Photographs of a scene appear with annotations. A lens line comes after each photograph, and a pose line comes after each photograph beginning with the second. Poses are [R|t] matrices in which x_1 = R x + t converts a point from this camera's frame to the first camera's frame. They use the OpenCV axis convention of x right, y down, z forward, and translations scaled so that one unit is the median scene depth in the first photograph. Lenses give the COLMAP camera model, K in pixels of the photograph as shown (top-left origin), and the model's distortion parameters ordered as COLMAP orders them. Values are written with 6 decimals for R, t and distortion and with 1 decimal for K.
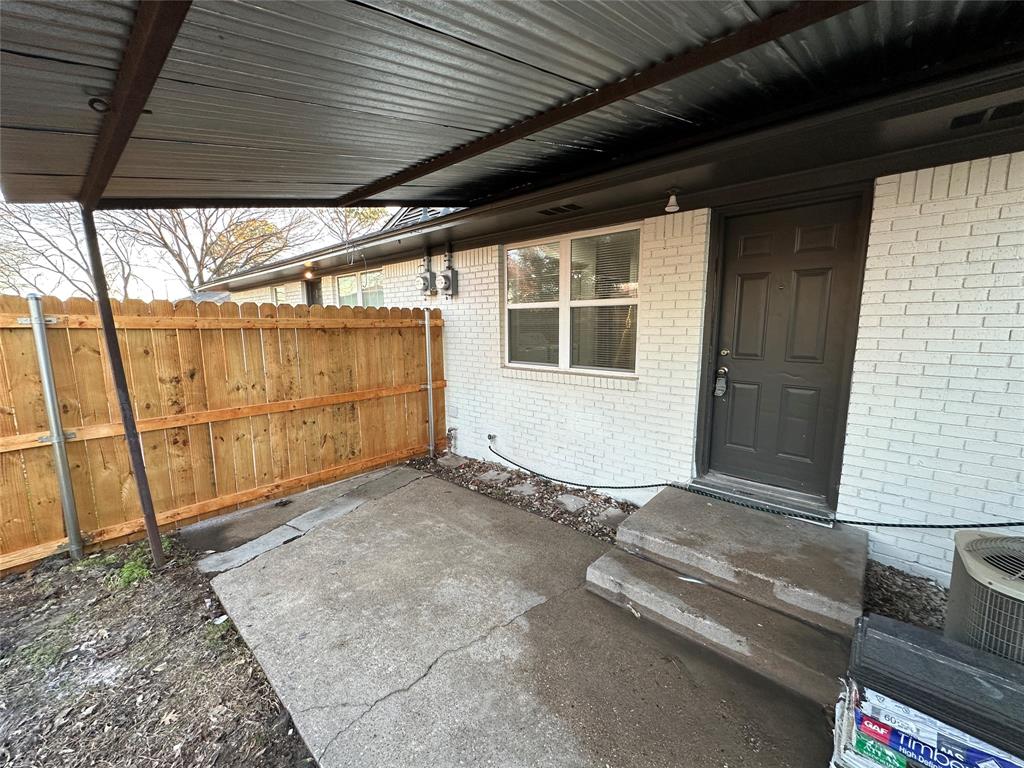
lens RADIAL K [[407.5, 0, 512.7], [0, 407.5, 383.4], [0, 0, 1]] dist [-0.002856, 0.000516]
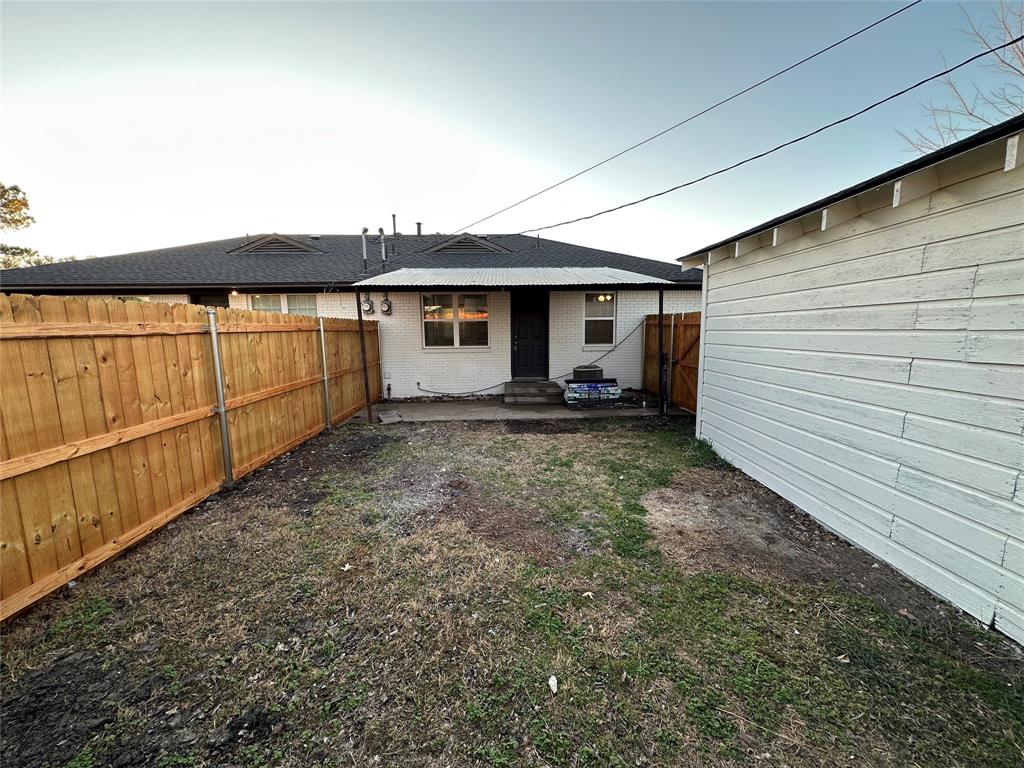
lens RADIAL K [[407.5, 0, 512.7], [0, 407.5, 383.4], [0, 0, 1]] dist [-0.002856, 0.000516]
pose [[0.718845, -0.097582, 0.688288, -1.567599], [0.108665, 0.993701, 0.027393, 0.175985], [-0.686625, 0.055102, 0.724921, -1.140073]]
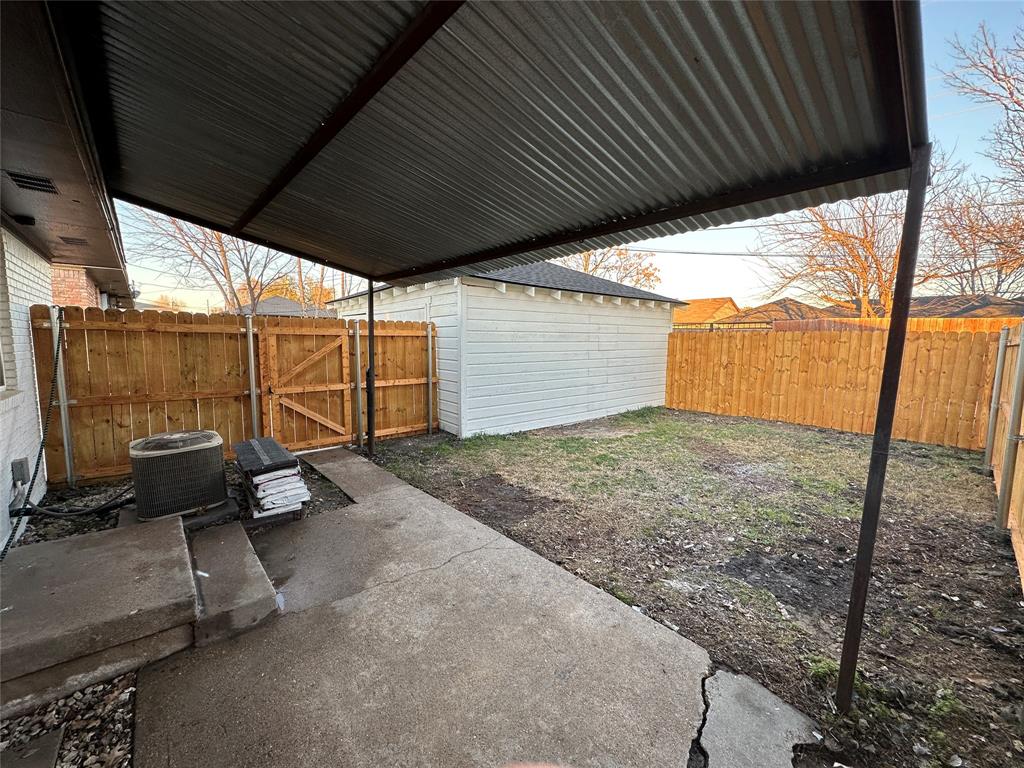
lens RADIAL K [[407.5, 0, 512.7], [0, 407.5, 383.4], [0, 0, 1]] dist [-0.002856, 0.000516]
pose [[-0.994032, -0.016145, 0.107888, -0.328458], [0.011075, 0.968943, 0.247036, -0.173354], [-0.108526, 0.246757, -0.962981, 1.262346]]
